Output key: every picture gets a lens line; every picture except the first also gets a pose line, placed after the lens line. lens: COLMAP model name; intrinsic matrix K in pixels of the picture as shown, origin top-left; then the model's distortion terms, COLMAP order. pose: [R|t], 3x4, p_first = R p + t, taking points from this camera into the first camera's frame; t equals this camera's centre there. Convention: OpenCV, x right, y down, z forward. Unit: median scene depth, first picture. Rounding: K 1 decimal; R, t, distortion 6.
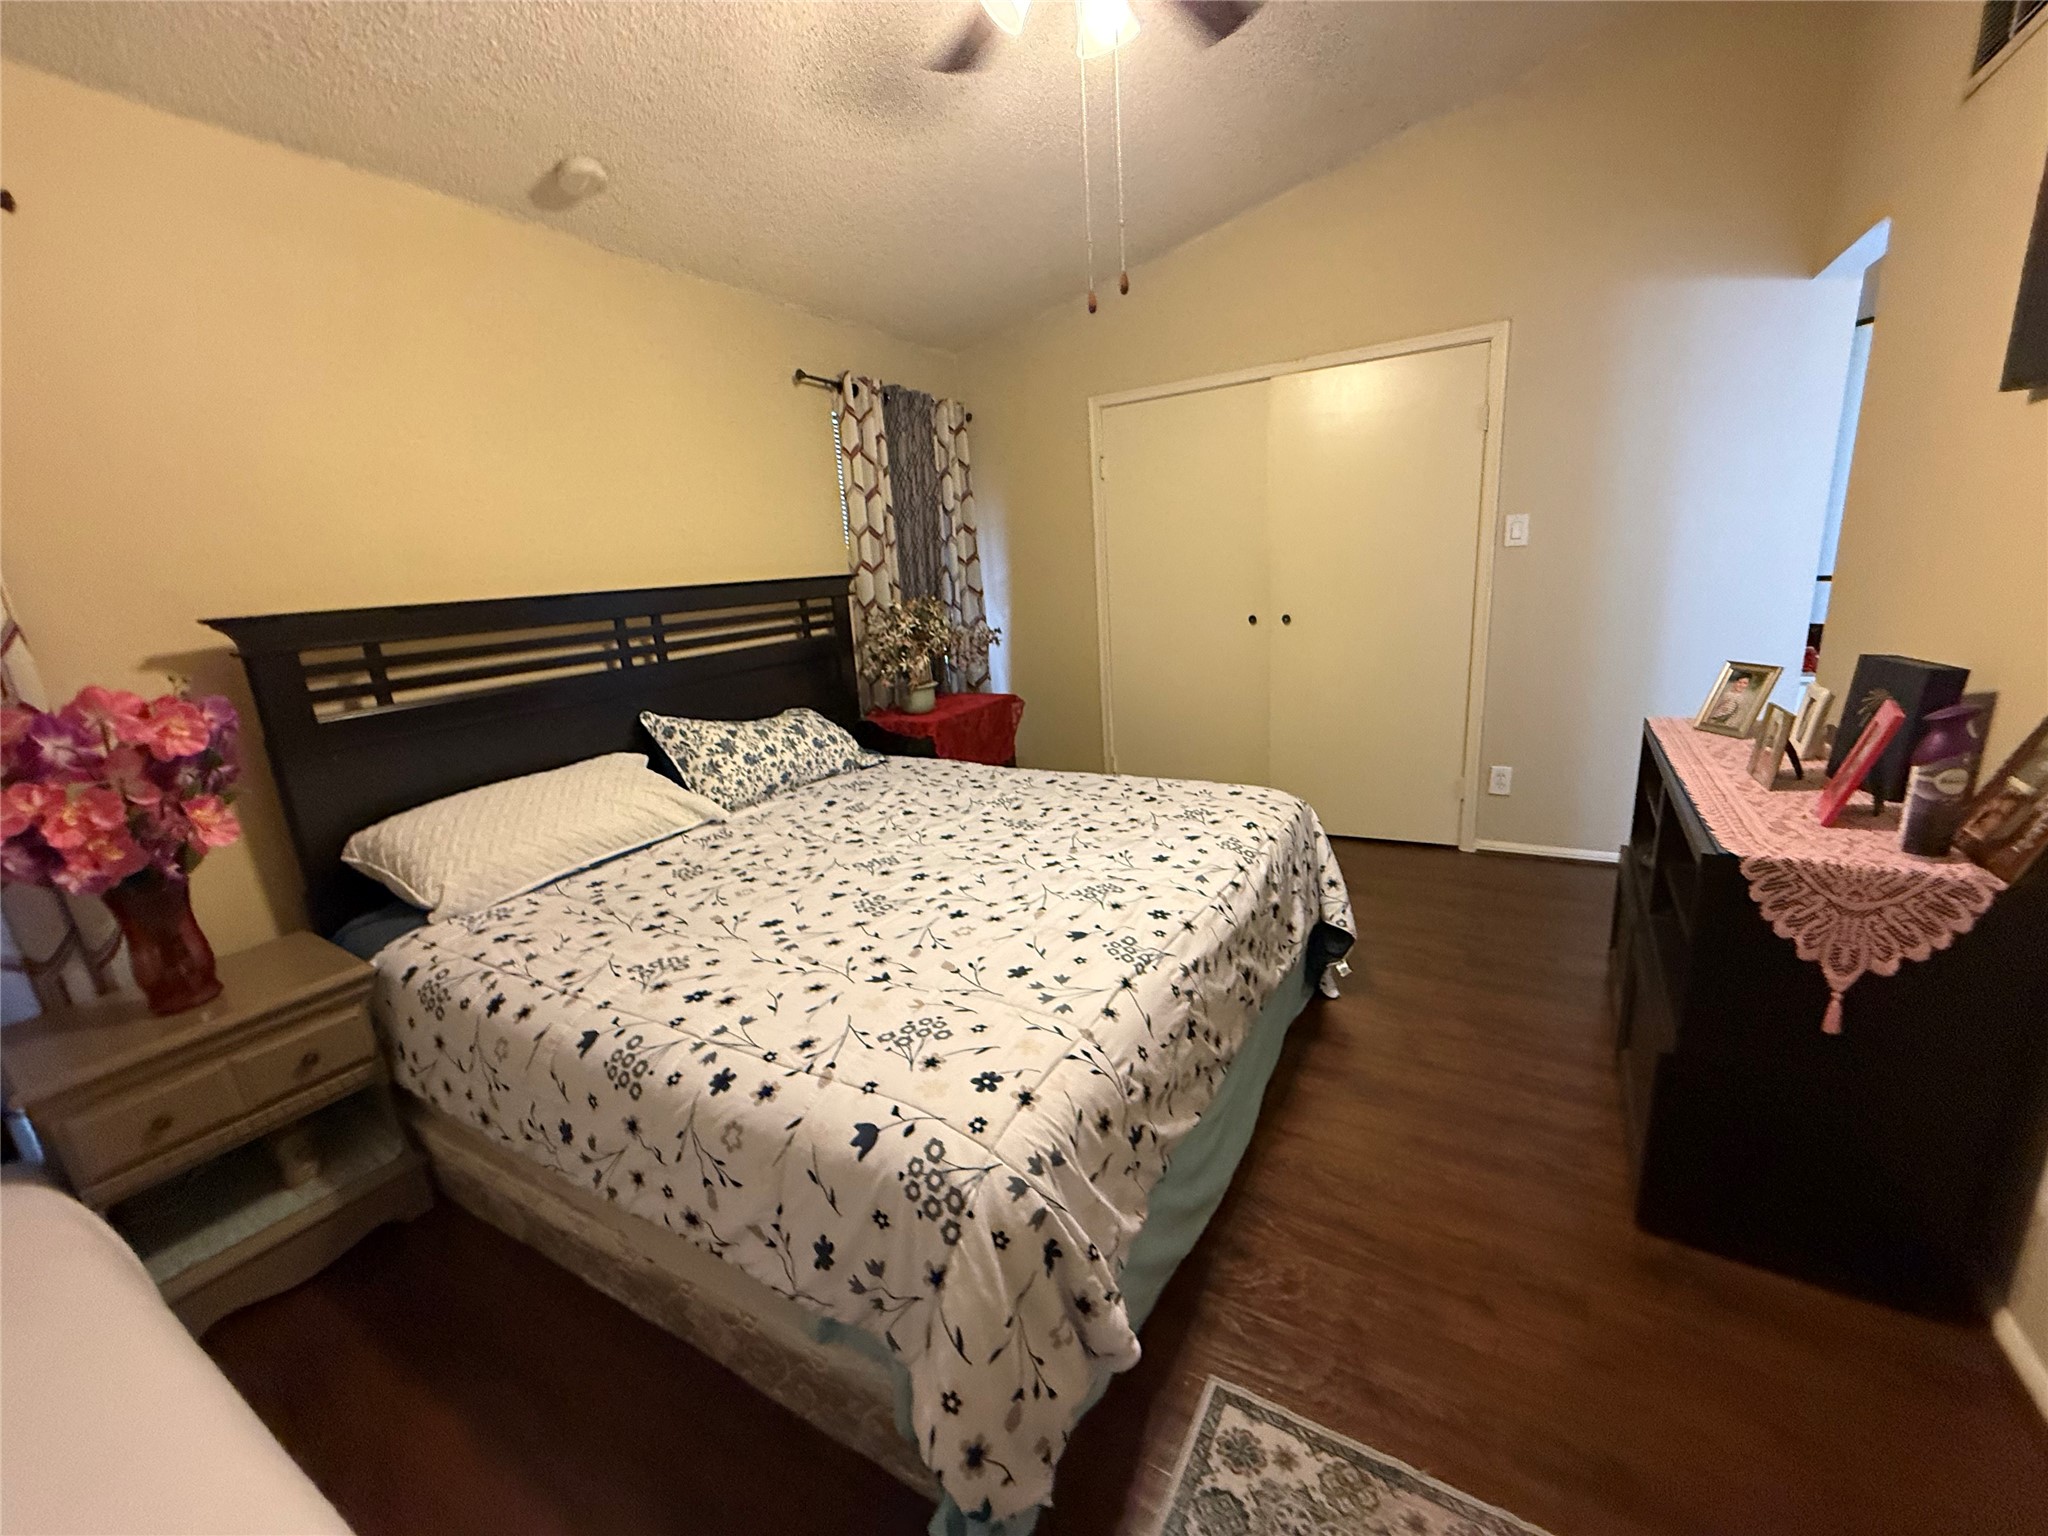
lens RADIAL K [[816.9, 0, 1018.9], [0, 816.9, 771.1], [0, 0, 1]] dist [-0.002252, 0.000257]
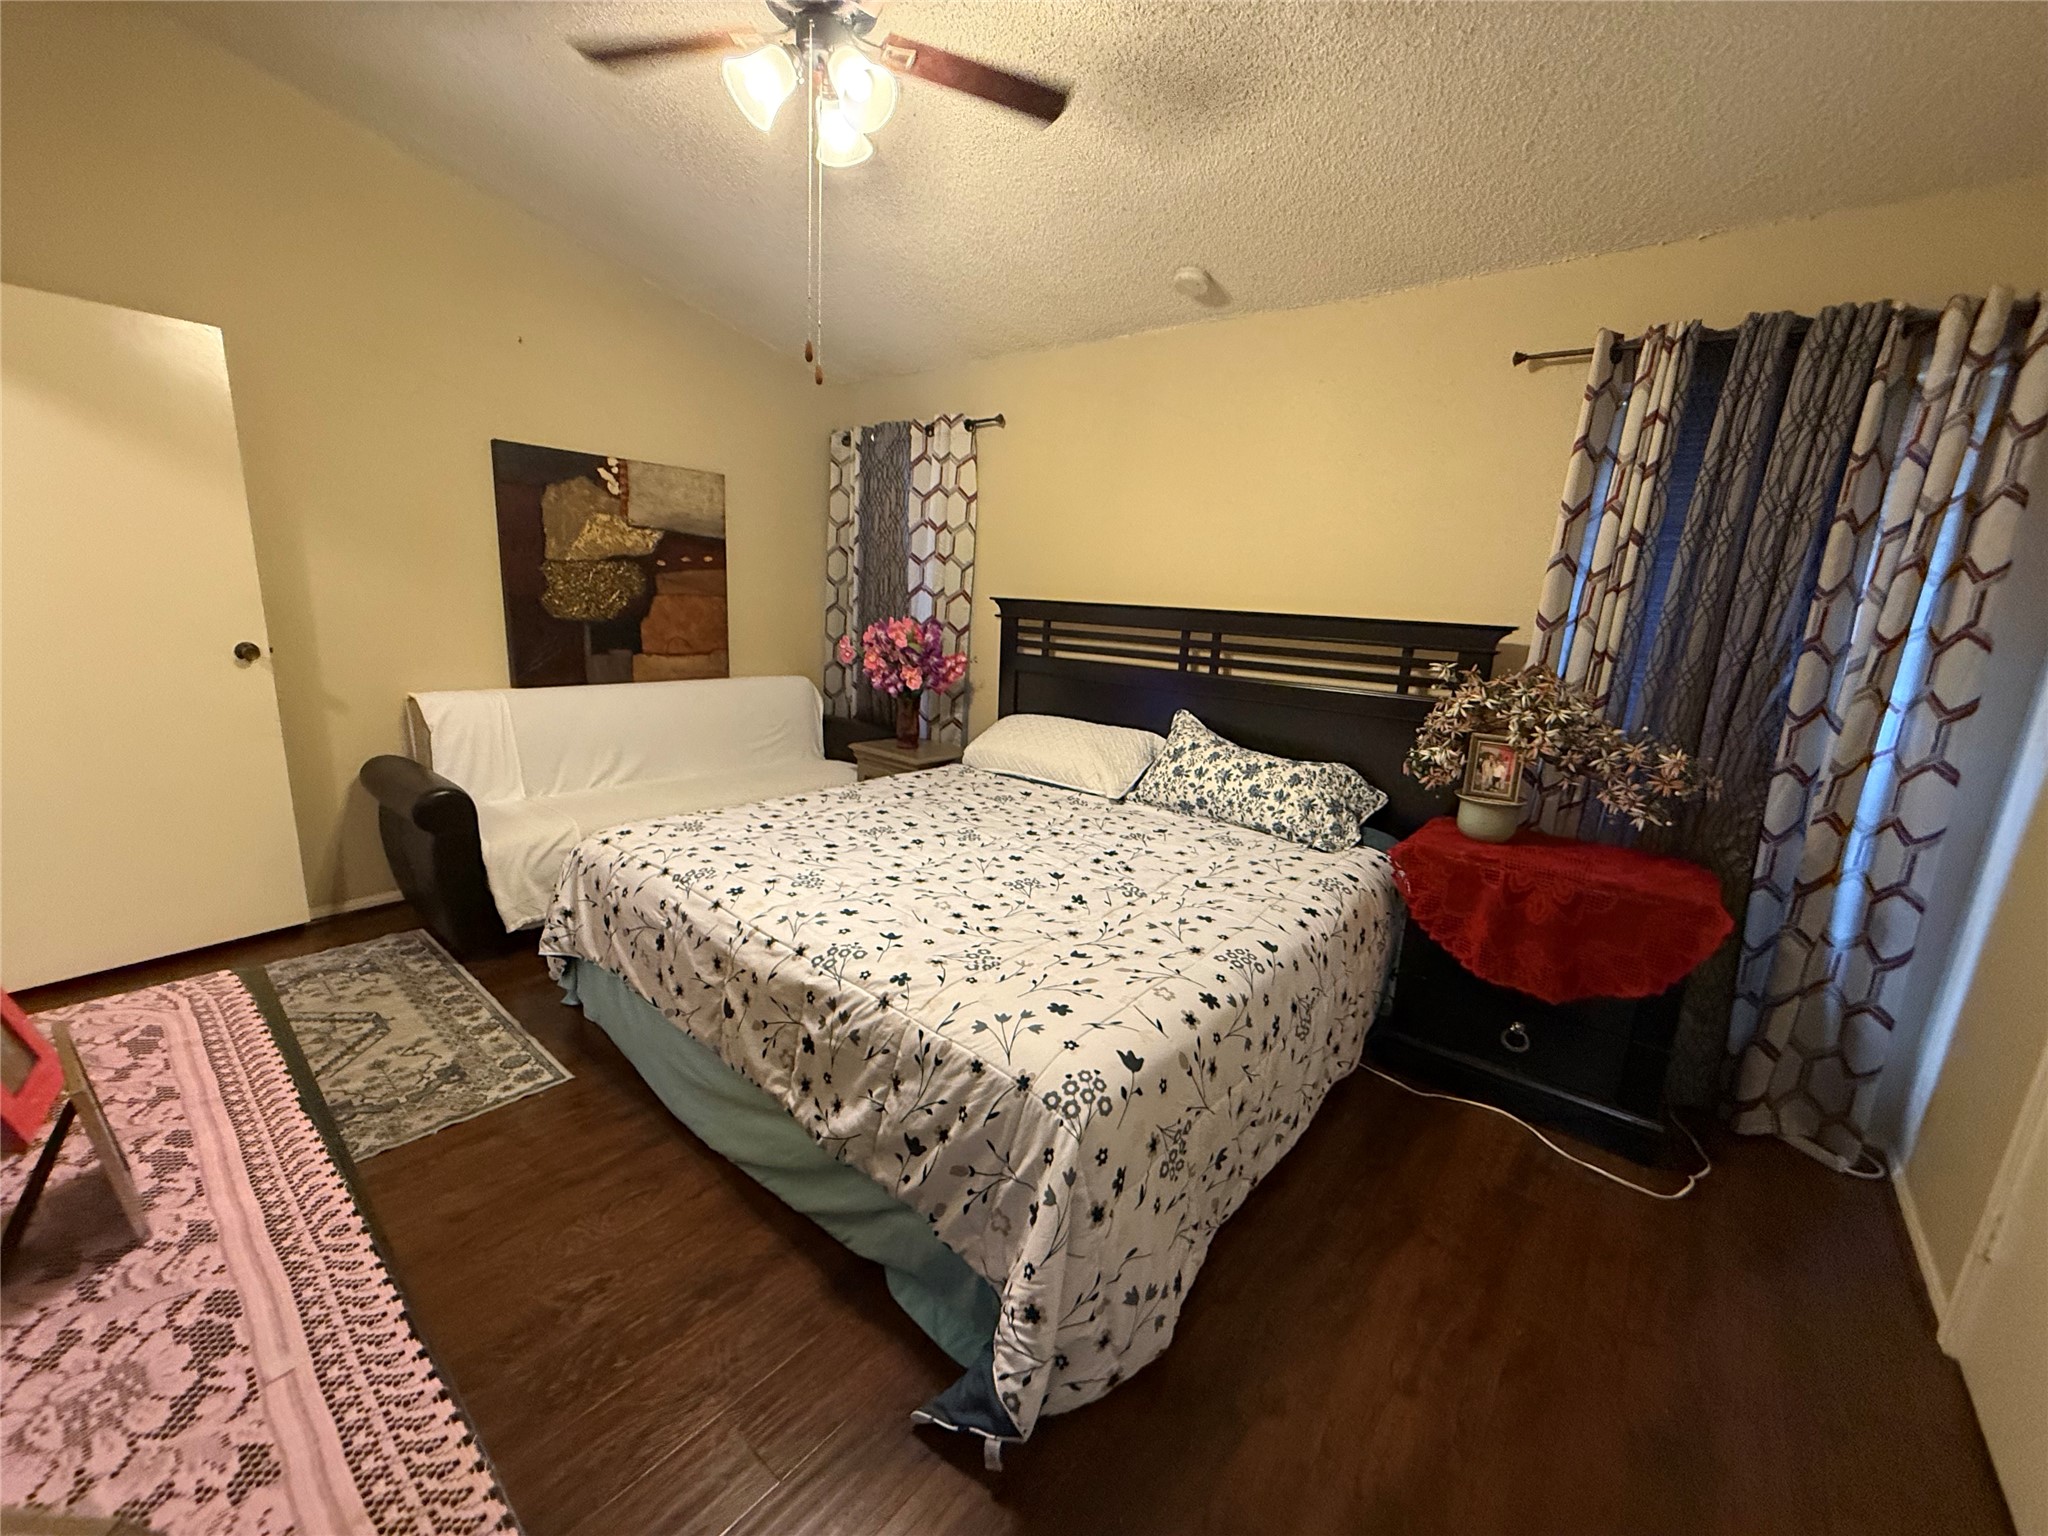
lens RADIAL K [[816.9, 0, 1018.9], [0, 816.9, 771.1], [0, 0, 1]] dist [-0.002252, 0.000257]
pose [[-0.162414, 0.270509, -0.948919, 0.787648], [-0.278992, 0.909856, 0.307125, -0.308755], [0.946459, 0.314622, -0.072303, 0.939191]]
